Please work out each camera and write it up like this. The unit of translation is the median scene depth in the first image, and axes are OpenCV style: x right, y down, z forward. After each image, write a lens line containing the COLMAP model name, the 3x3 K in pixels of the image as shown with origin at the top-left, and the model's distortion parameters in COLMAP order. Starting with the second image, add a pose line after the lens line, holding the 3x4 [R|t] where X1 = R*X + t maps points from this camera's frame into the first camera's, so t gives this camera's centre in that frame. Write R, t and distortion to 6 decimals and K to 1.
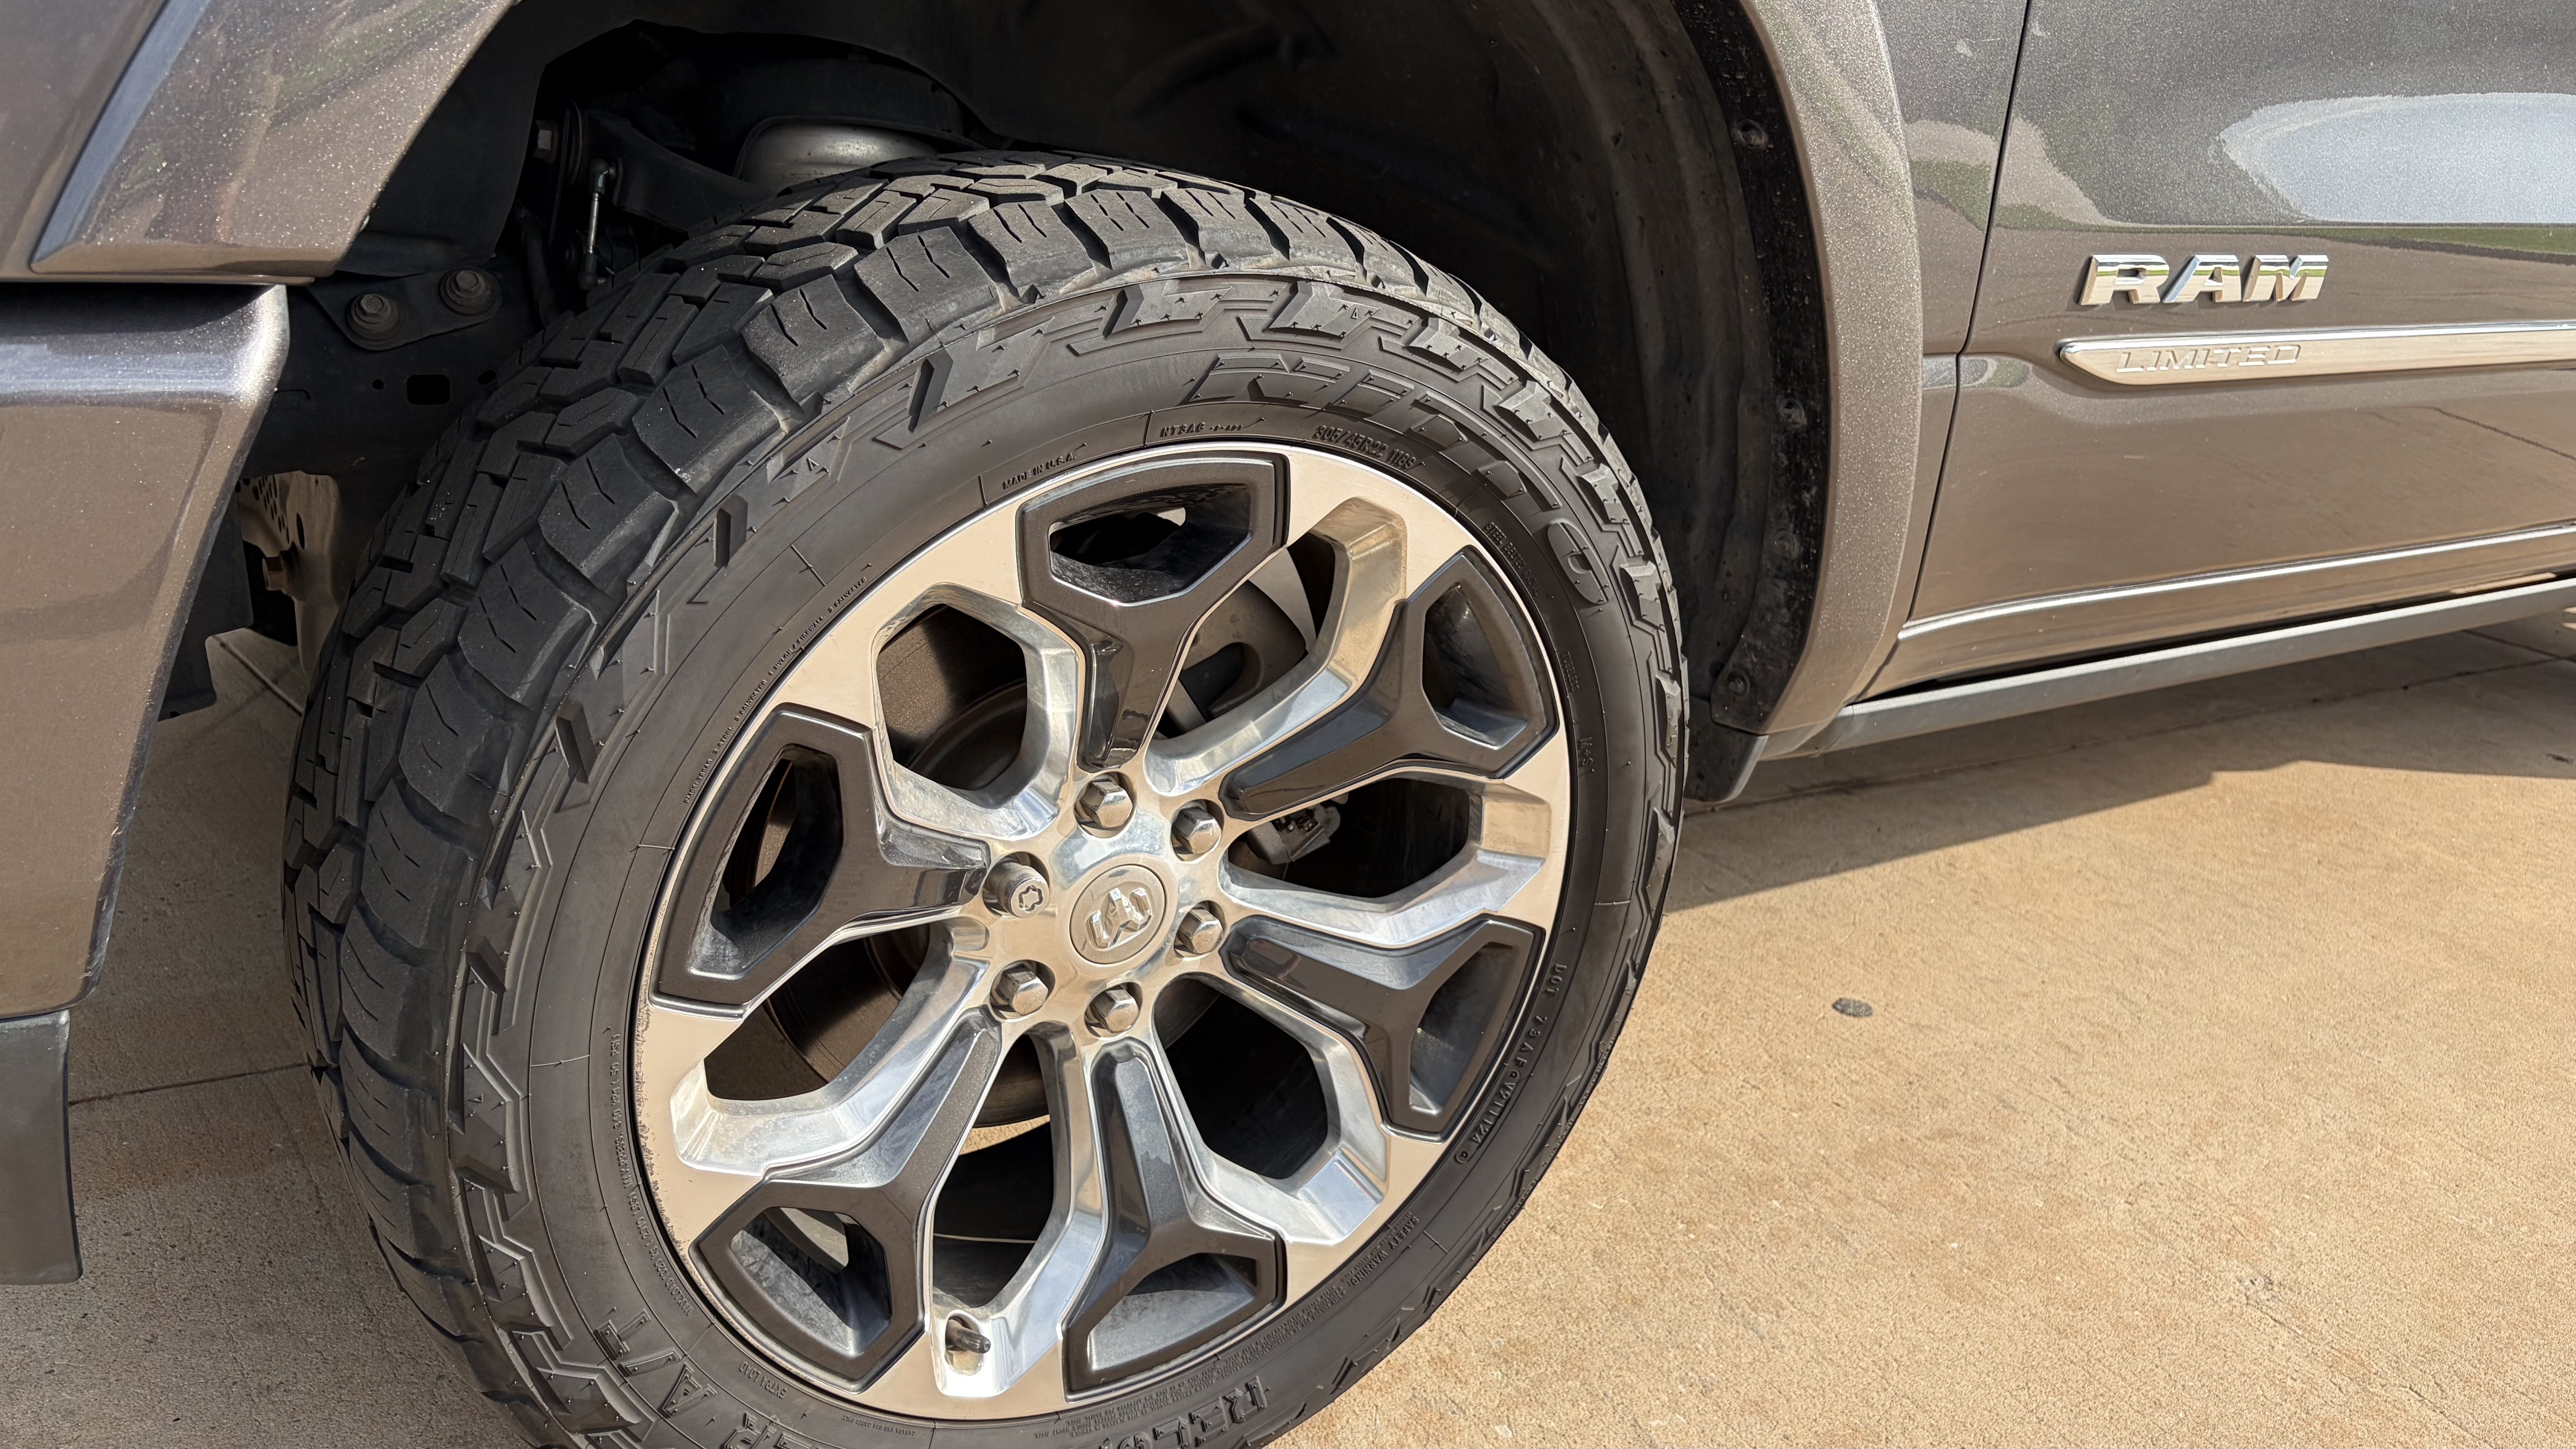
lens RADIAL K [[1934.6, 0, 1288.0], [0, 1934.6, 724.5], [0, 0, 1]] dist [0.081620, -0.183468]
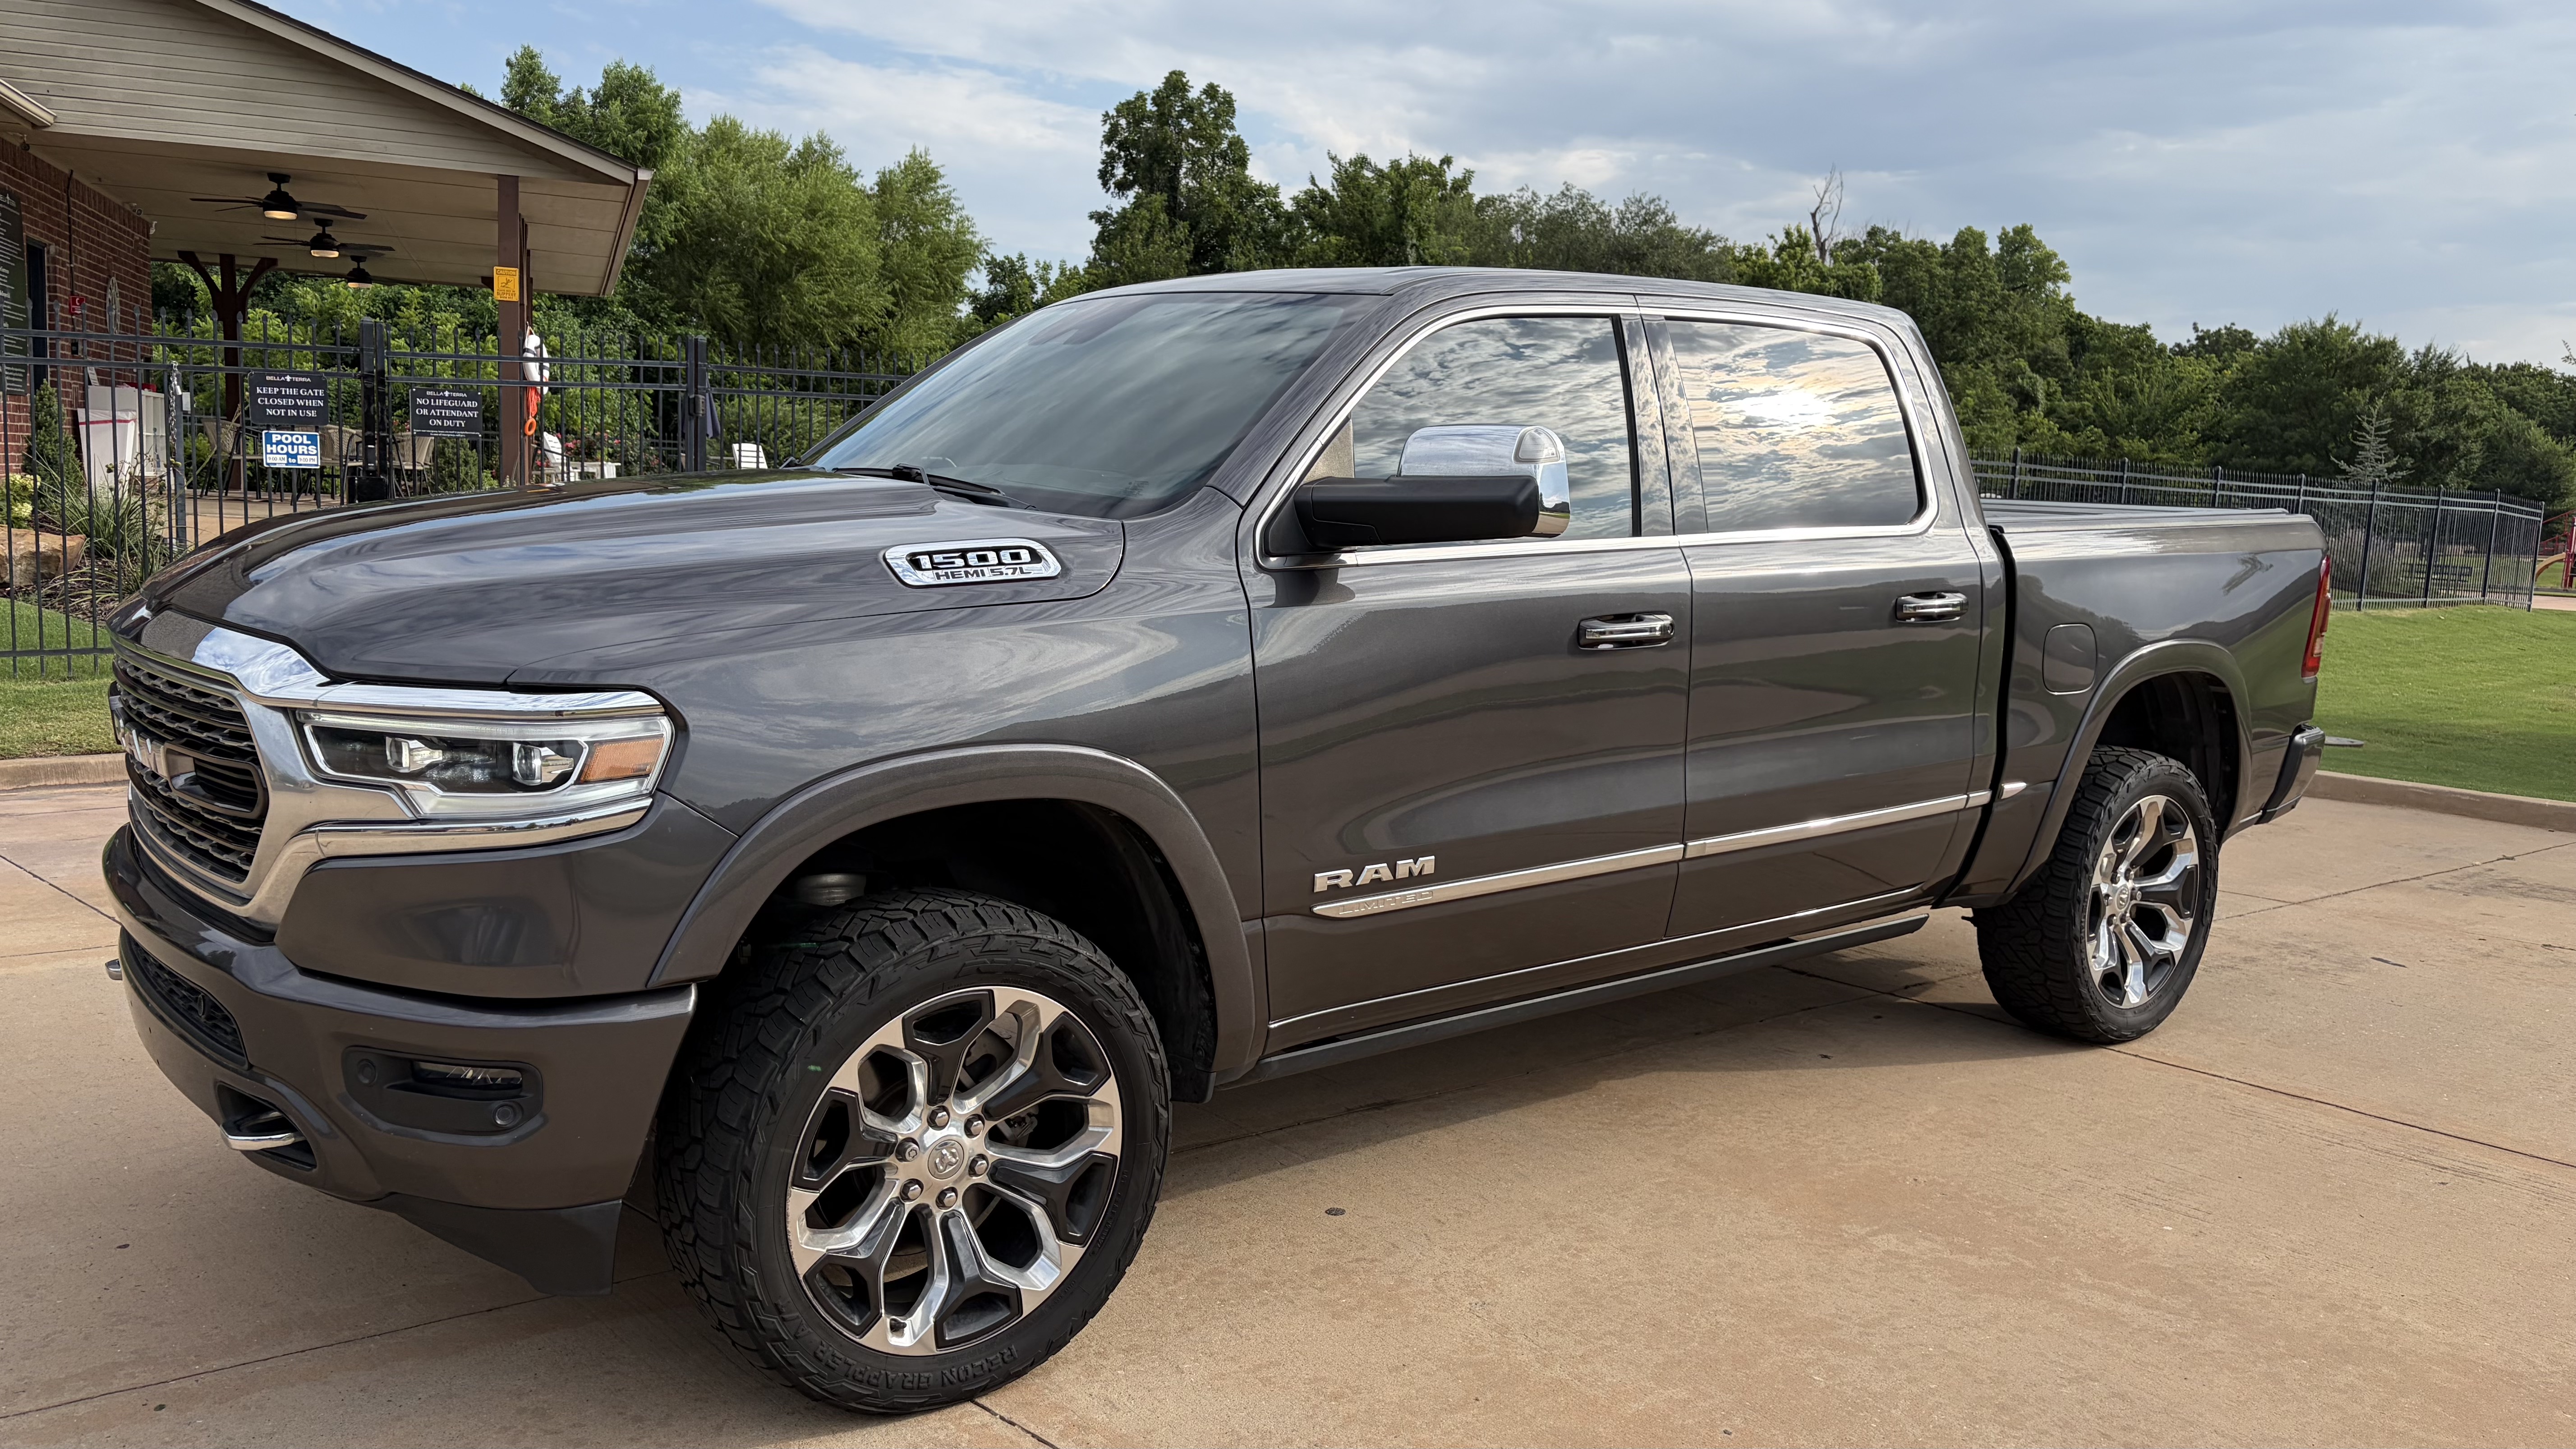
lens RADIAL K [[1934.6, 0, 1288.0], [0, 1934.6, 724.5], [0, 0, 1]] dist [0.081620, -0.183468]
pose [[0.994552, -0.077533, 0.069671, 0.243233], [0.090031, 0.975796, -0.199289, 0.088207], [-0.052533, 0.204476, 0.977461, -1.792620]]
